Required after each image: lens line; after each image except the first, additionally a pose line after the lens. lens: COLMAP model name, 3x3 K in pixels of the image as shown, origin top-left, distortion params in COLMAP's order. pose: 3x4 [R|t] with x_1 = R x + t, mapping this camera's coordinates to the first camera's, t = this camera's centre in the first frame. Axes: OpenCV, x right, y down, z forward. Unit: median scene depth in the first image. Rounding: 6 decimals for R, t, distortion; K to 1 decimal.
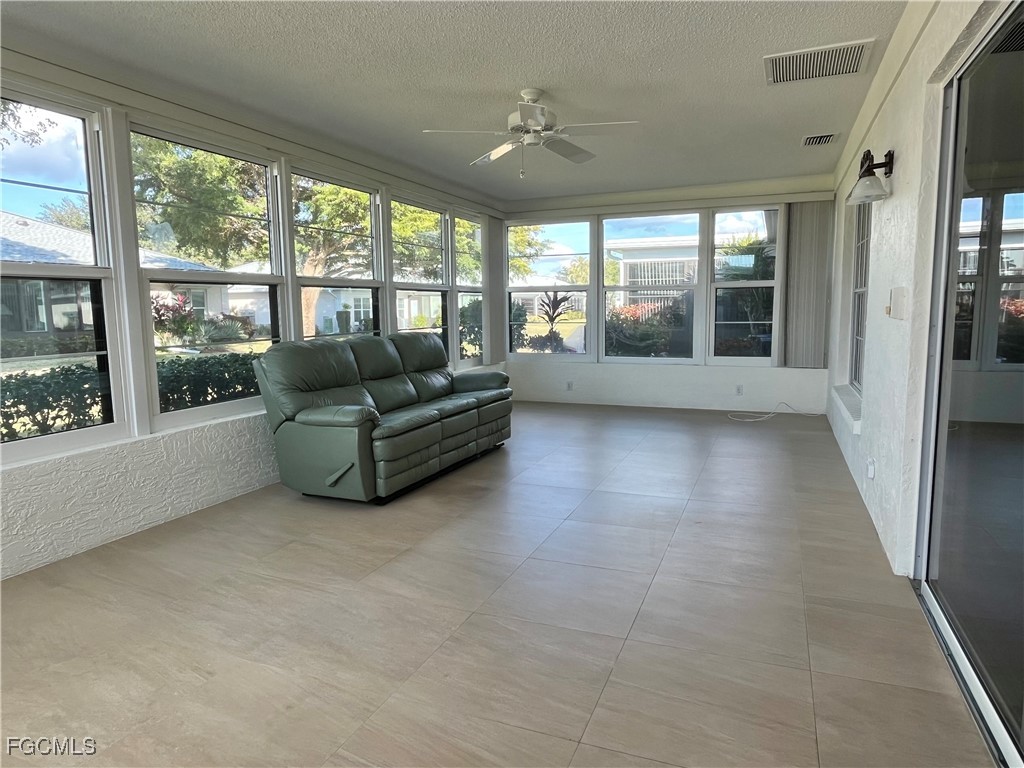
lens RADIAL K [[642.8, 0, 513.0], [0, 642.8, 385.2], [0, 0, 1]] dist [0.003656, -0.010291]
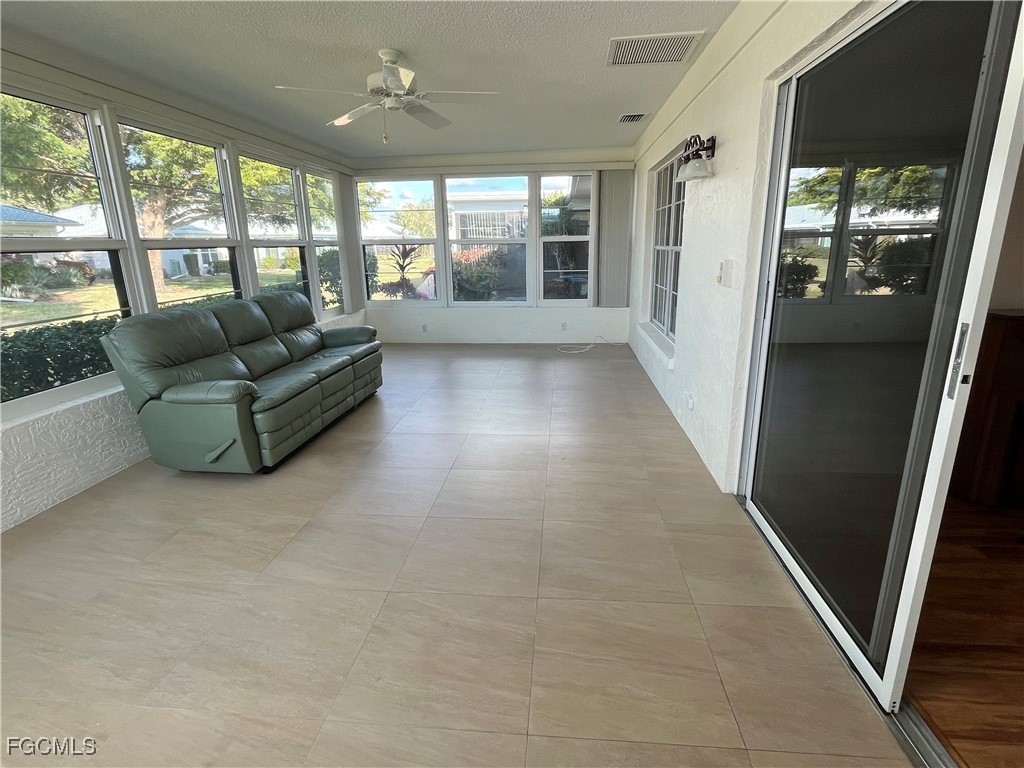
lens RADIAL K [[516.7, 0, 510.8], [0, 516.7, 382.3], [0, 0, 1]] dist [-0.003019, -0.000453]
pose [[0.959025, -0.078087, 0.272349, -0.048619], [0.040113, 0.989008, 0.142316, -0.059831], [-0.280468, -0.125560, 0.951616, 0.128962]]
